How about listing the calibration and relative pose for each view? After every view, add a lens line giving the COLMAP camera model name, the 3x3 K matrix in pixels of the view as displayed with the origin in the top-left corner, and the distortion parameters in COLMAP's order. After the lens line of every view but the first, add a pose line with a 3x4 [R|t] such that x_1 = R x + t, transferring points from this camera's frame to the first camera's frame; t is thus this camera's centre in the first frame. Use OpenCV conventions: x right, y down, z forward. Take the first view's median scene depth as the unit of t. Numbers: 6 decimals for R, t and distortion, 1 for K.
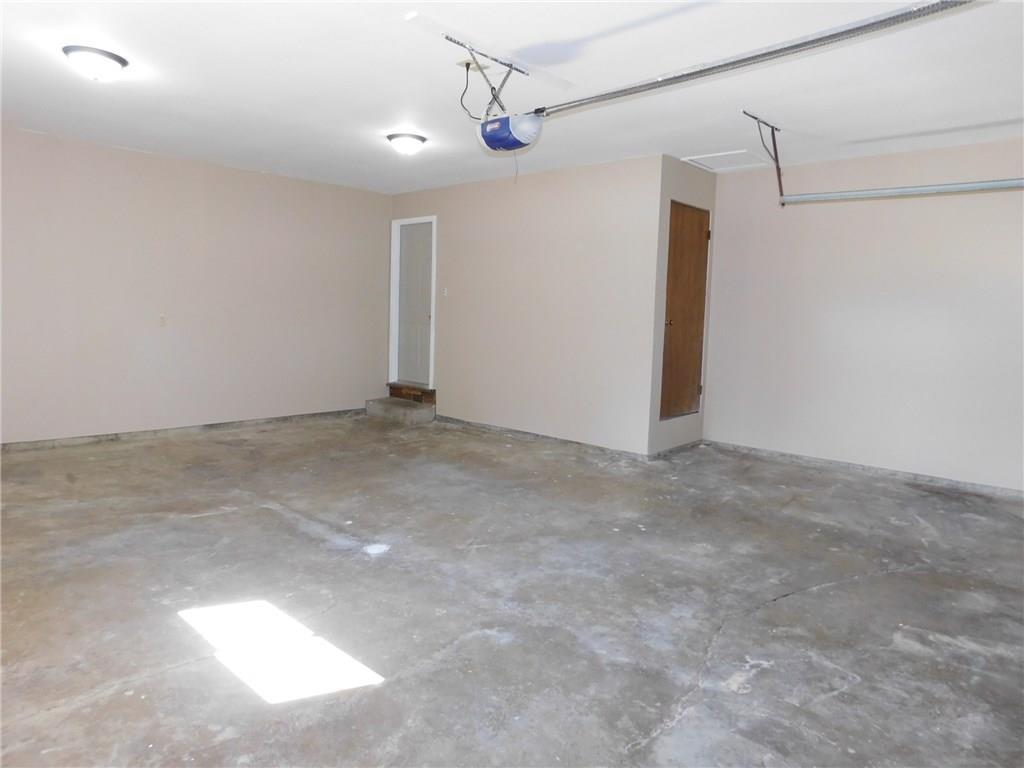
lens RADIAL K [[675.6, 0, 514.6], [0, 675.6, 383.4], [0, 0, 1]] dist [-0.076179, 0.061388]
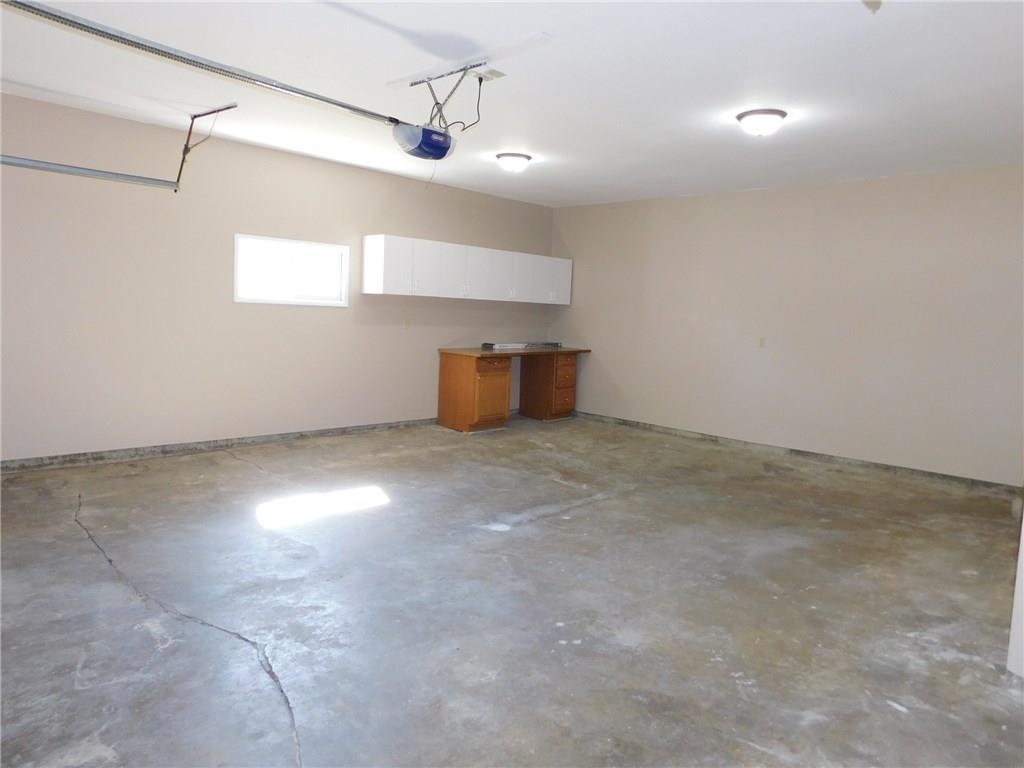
lens RADIAL K [[671.7, 0, 512.0], [0, 671.7, 384.0], [0, 0, 1]] dist [-0.085881, 0.065079]
pose [[-0.030187, 0.072709, -0.996896, 0.892748], [-0.151147, 0.985550, 0.076458, -0.078663], [0.988050, 0.152986, -0.018761, 1.007985]]
